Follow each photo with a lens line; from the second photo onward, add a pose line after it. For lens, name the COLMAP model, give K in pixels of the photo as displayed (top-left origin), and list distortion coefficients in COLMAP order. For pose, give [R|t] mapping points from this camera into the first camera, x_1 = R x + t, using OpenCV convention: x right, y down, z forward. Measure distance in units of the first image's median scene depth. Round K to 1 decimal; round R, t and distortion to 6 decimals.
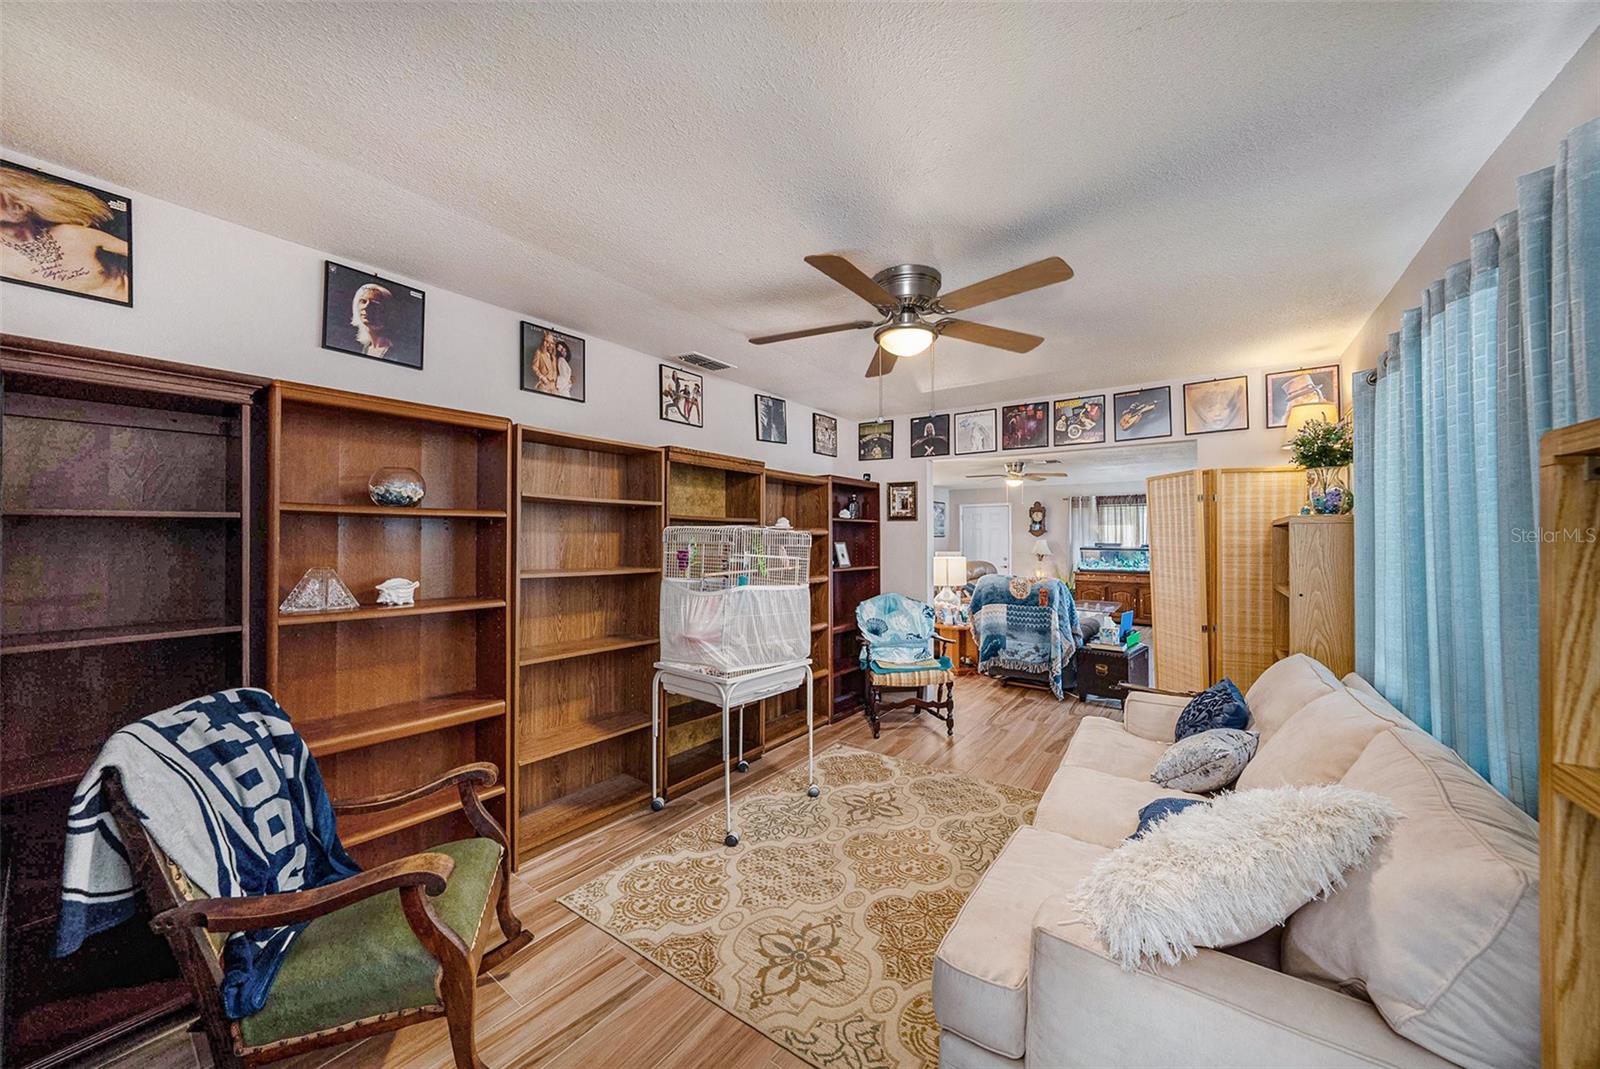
lens RADIAL K [[559.5, 0, 803.1], [0, 559.5, 527.9], [0, 0, 1]] dist [-0.030348, 0.006525]
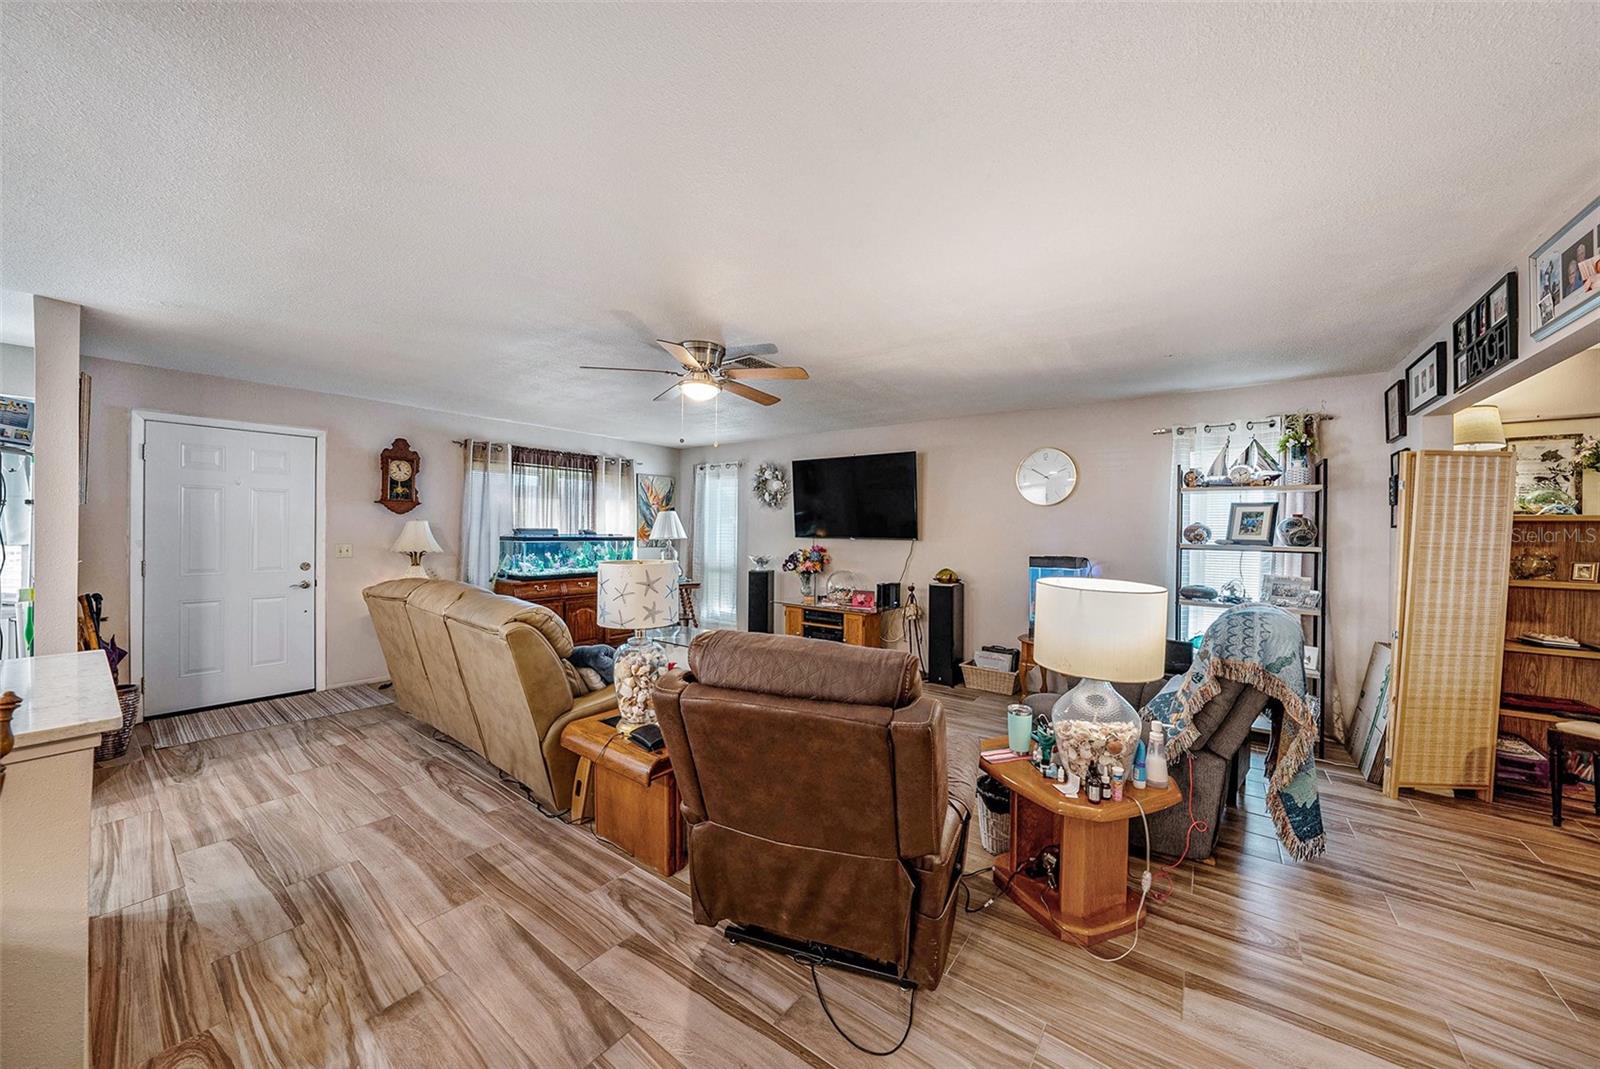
lens RADIAL K [[562.0, 0, 801.7], [0, 562.0, 528.1], [0, 0, 1]] dist [-0.031630, 0.007266]
pose [[0.006564, -0.001150, 0.999978, -0.041479], [-0.034735, 0.999396, 0.001377, 0.015861], [-0.999375, -0.034743, 0.006520, 0.696219]]
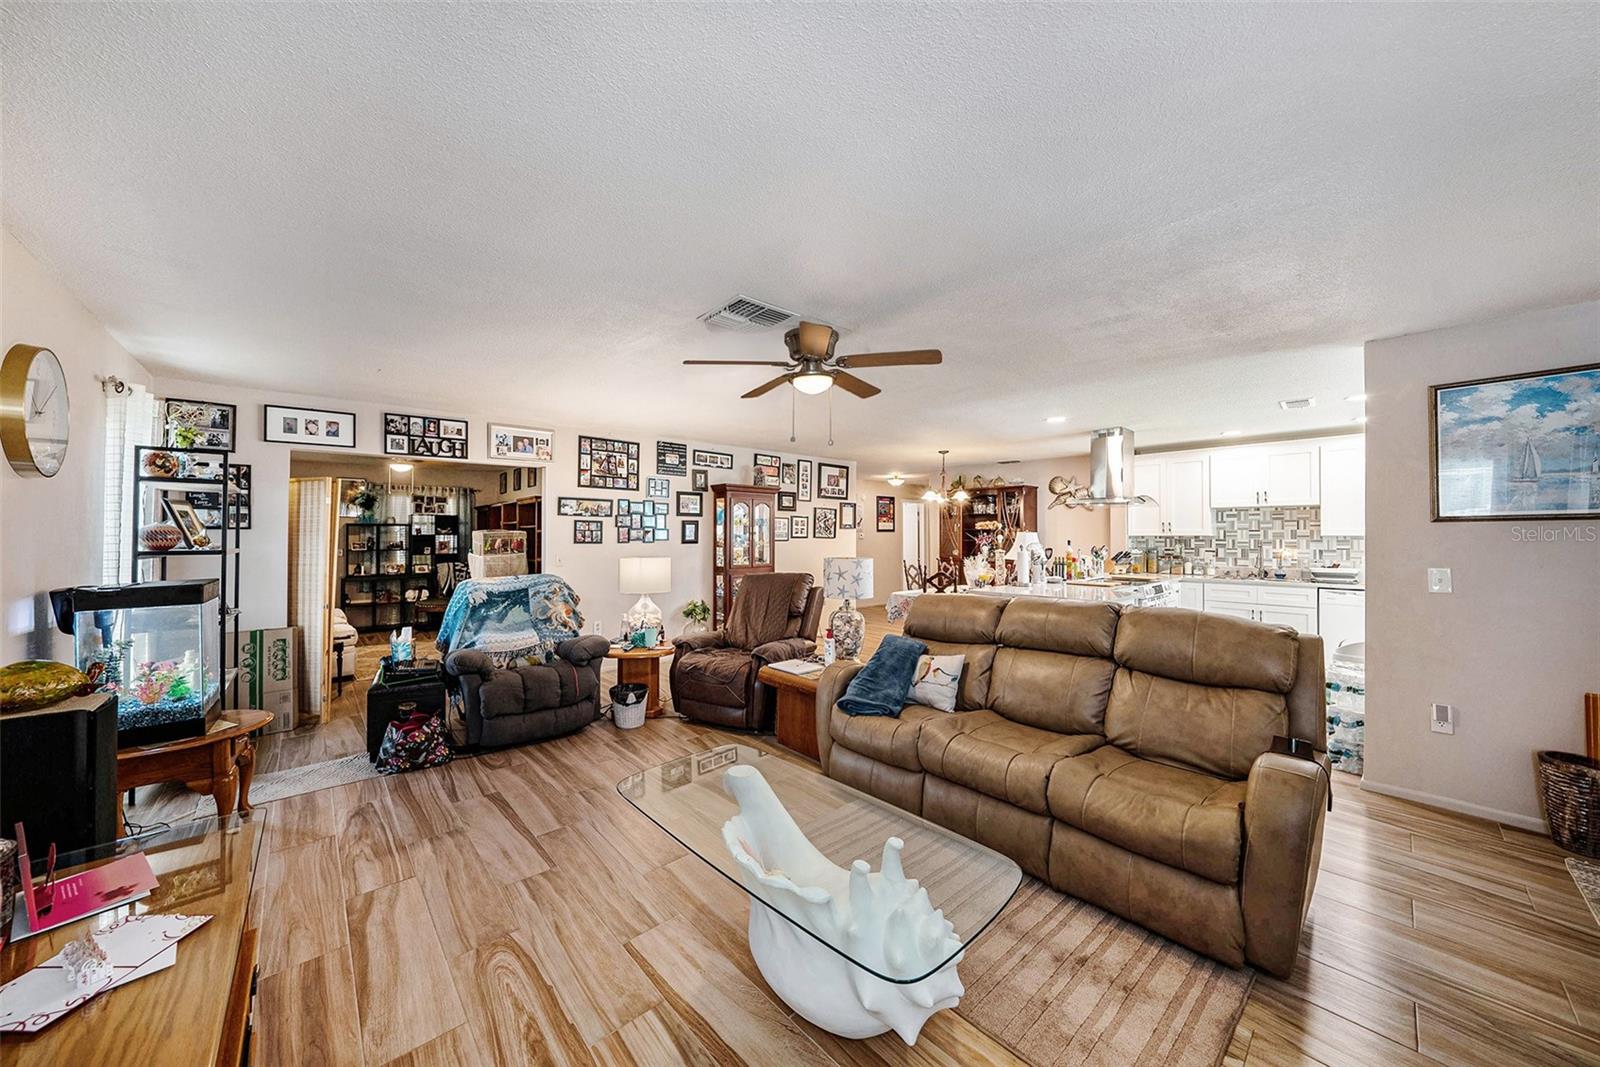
lens RADIAL K [[559.5, 0, 803.1], [0, 559.5, 526.9], [0, 0, 1]] dist [-0.030348, 0.006525]
pose [[-0.194870, -0.016563, -0.980689, 0.578244], [0.022160, 0.999528, -0.021284, 0.019064], [0.980579, -0.025880, -0.194411, 0.811283]]
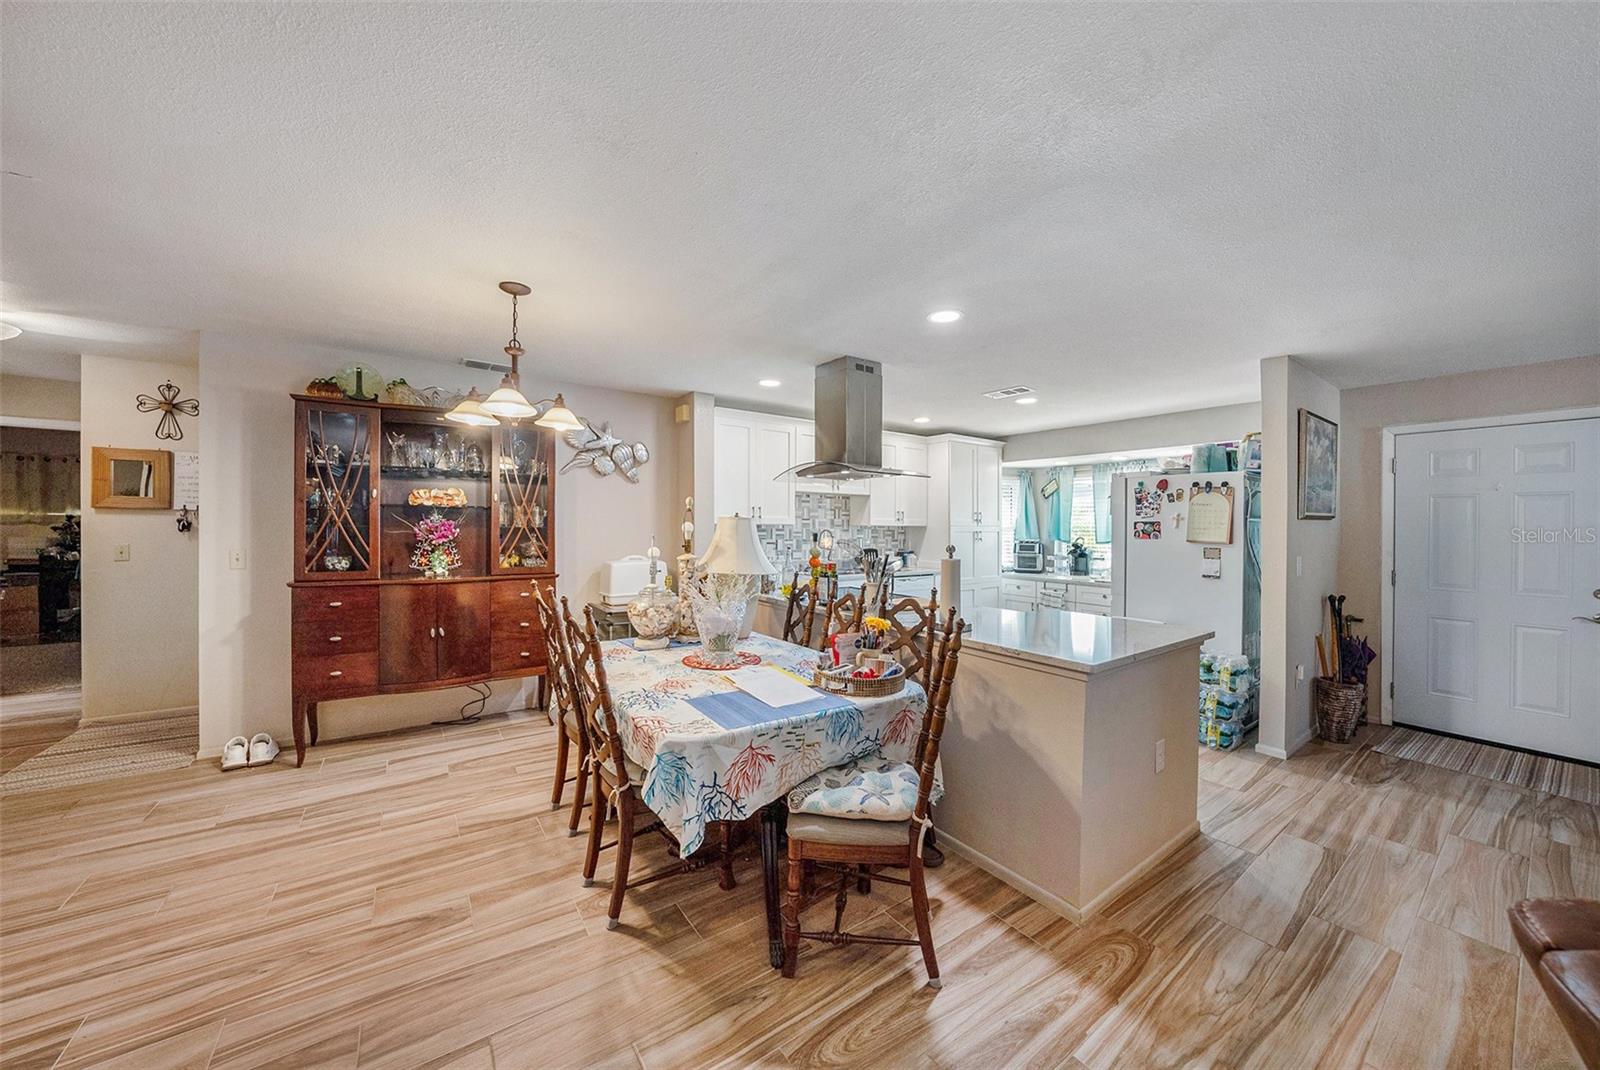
lens RADIAL K [[562.0, 0, 801.7], [0, 562.0, 528.6], [0, 0, 1]] dist [-0.031630, 0.007266]
pose [[0.950242, 0.011698, -0.311293, 0.048839], [-0.002677, 0.999564, 0.029391, 0.014238], [0.311501, -0.027096, 0.949859, 0.647900]]
